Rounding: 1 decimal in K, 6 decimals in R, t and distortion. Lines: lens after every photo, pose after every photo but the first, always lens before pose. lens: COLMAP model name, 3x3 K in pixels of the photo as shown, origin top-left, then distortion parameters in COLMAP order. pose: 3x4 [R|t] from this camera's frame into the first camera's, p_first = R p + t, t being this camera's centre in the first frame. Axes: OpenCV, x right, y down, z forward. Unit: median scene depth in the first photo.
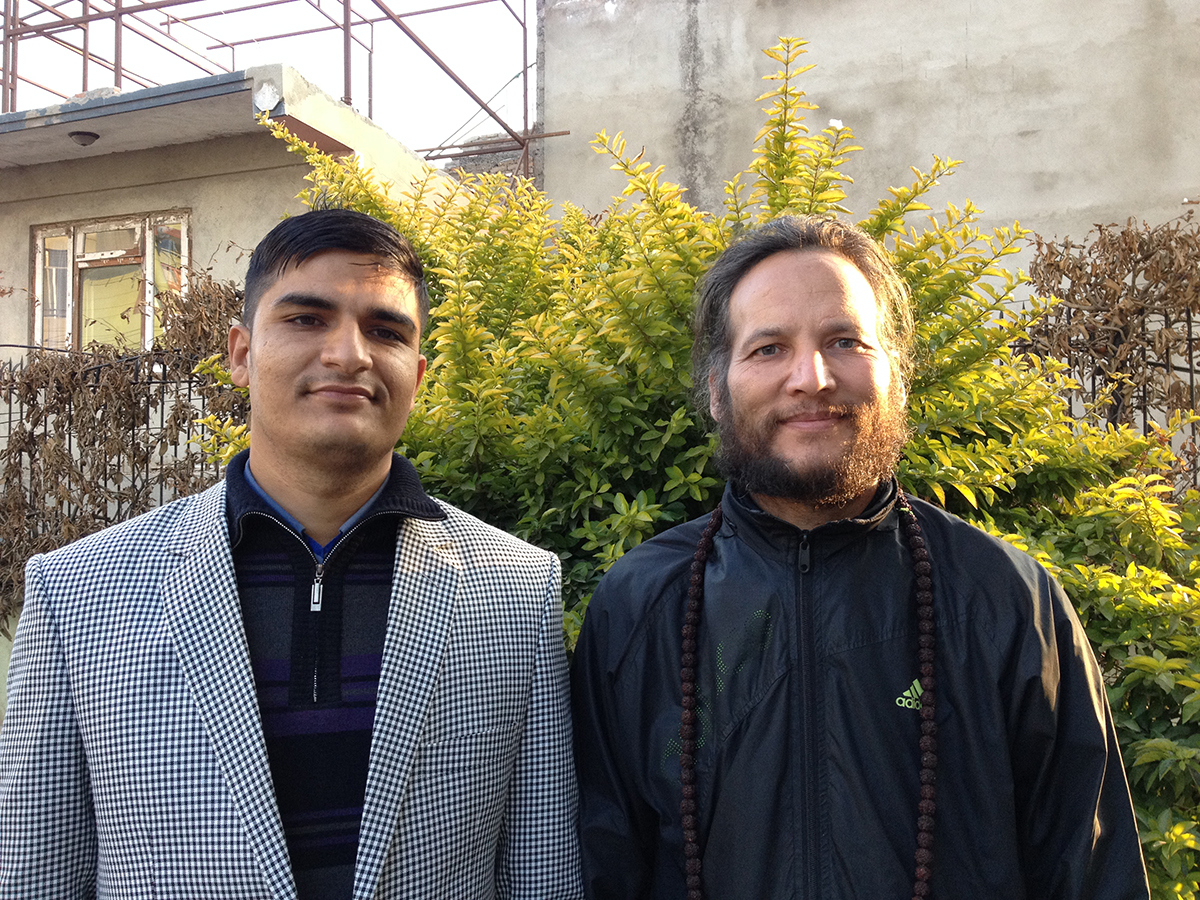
lens RADIAL K [[1110.6, 0, 604.7], [0, 1110.6, 471.4], [0, 0, 1]] dist [0.002585, 0.000000]
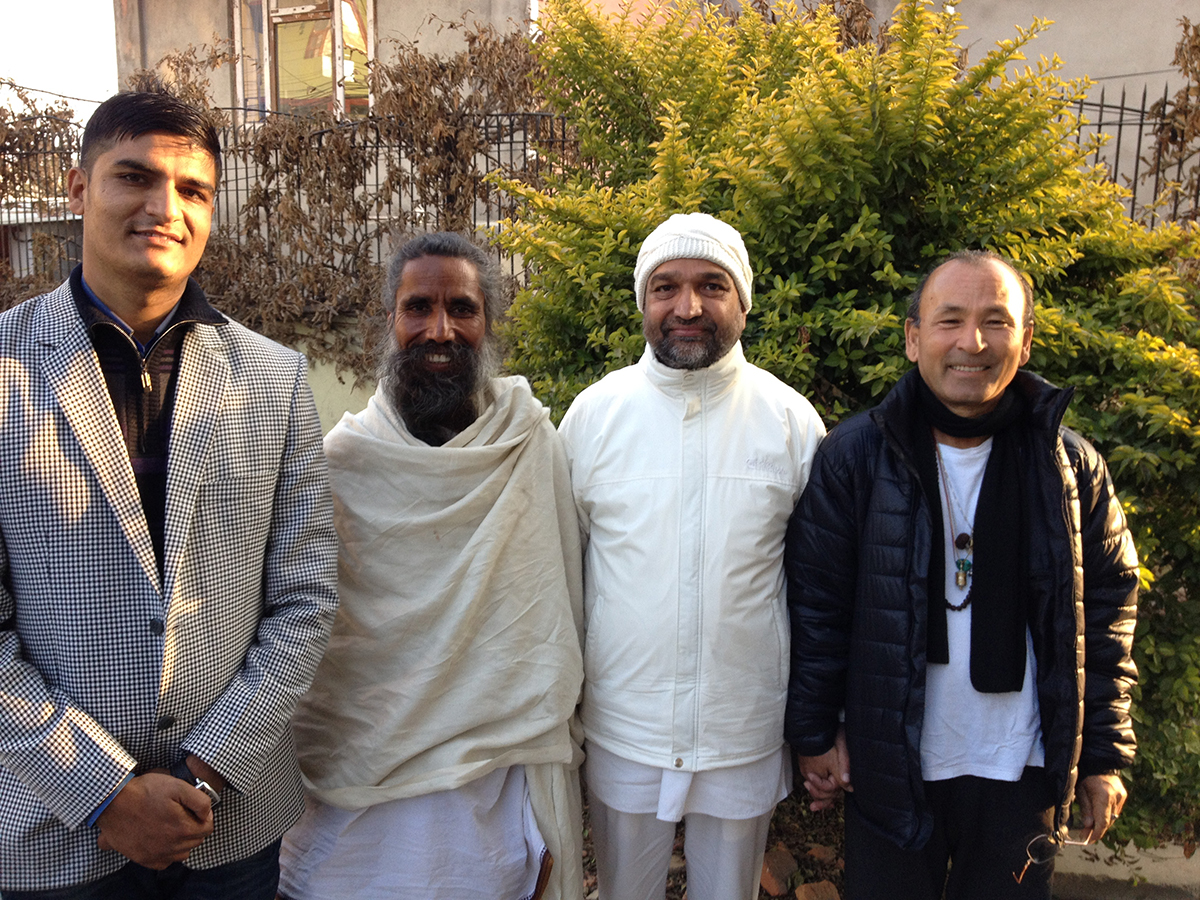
lens RADIAL K [[1110.6, 0, 587.9], [0, 1110.6, 488.4], [0, 0, 1]] dist [0.002585, 0.000000]
pose [[0.988750, 0.046257, -0.142246, -0.008939], [-0.010860, 0.970671, 0.240166, -0.035828], [0.149184, -0.235919, 0.960253, -0.335925]]
